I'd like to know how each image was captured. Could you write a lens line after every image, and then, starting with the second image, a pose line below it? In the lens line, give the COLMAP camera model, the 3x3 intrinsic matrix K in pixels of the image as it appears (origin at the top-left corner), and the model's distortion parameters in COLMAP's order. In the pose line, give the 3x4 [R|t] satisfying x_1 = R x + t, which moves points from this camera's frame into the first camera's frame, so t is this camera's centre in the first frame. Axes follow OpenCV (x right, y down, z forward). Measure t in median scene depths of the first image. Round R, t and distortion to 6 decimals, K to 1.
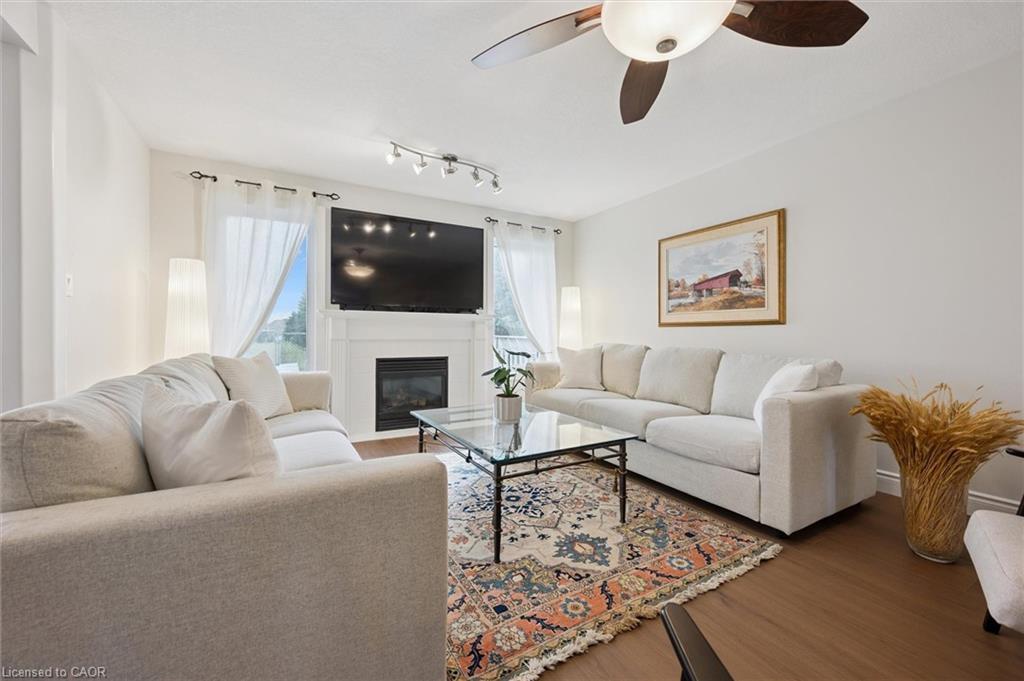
lens RADIAL K [[404.2, 0, 509.6], [0, 404.2, 331.3], [0, 0, 1]] dist [-0.001459, -0.001156]
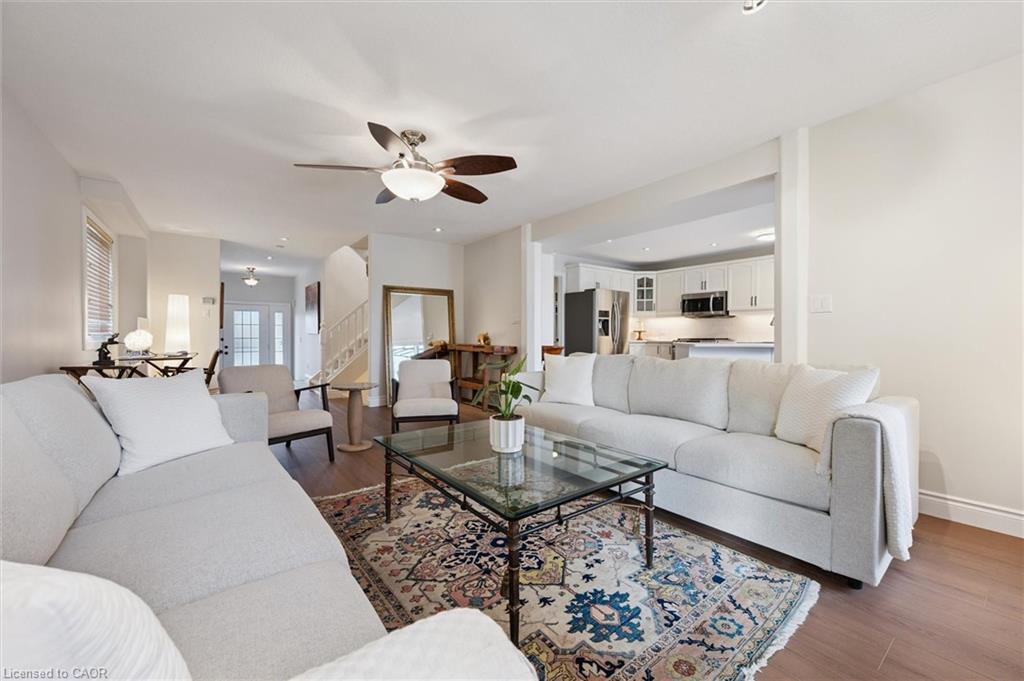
lens RADIAL K [[404.2, 0, 513.5], [0, 404.2, 340.9], [0, 0, 1]] dist [-0.001459, -0.001156]
pose [[-0.989548, -0.004470, -0.144133, 0.077424], [-0.005861, 0.999940, 0.009231, -0.000221], [0.144083, 0.009979, -0.989515, 1.382658]]
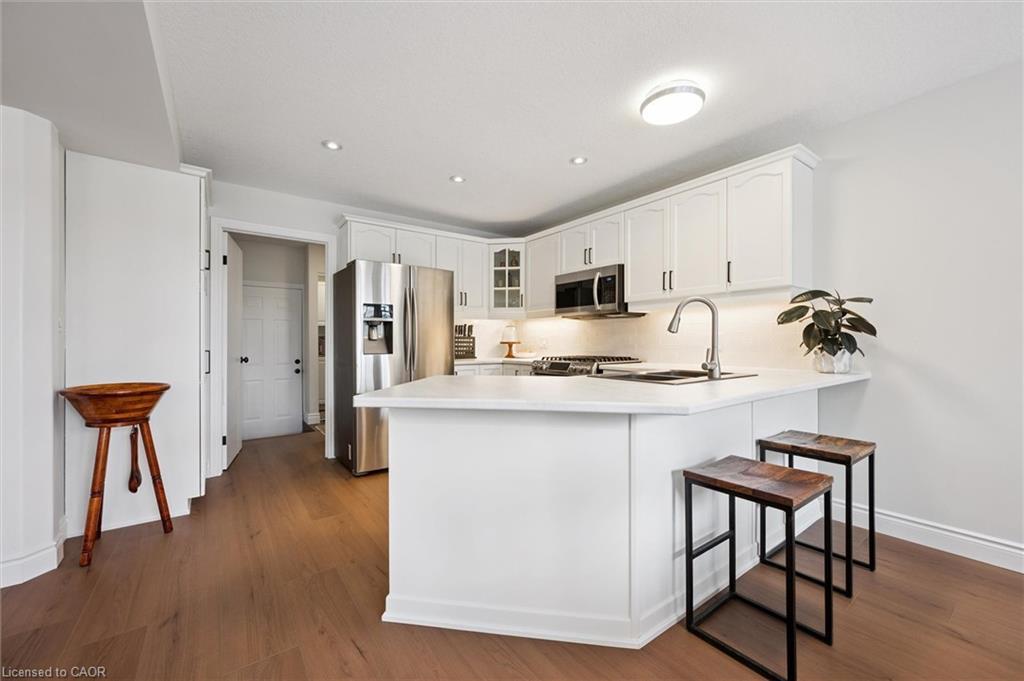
lens RADIAL K [[404.2, 0, 516.0], [0, 404.2, 343.4], [0, 0, 1]] dist [-0.001459, -0.001156]
pose [[-0.989979, -0.001327, -0.141207, -0.907738], [-0.001072, 0.999998, -0.001887, -0.037000], [0.141209, -0.001717, -0.989978, 0.455164]]
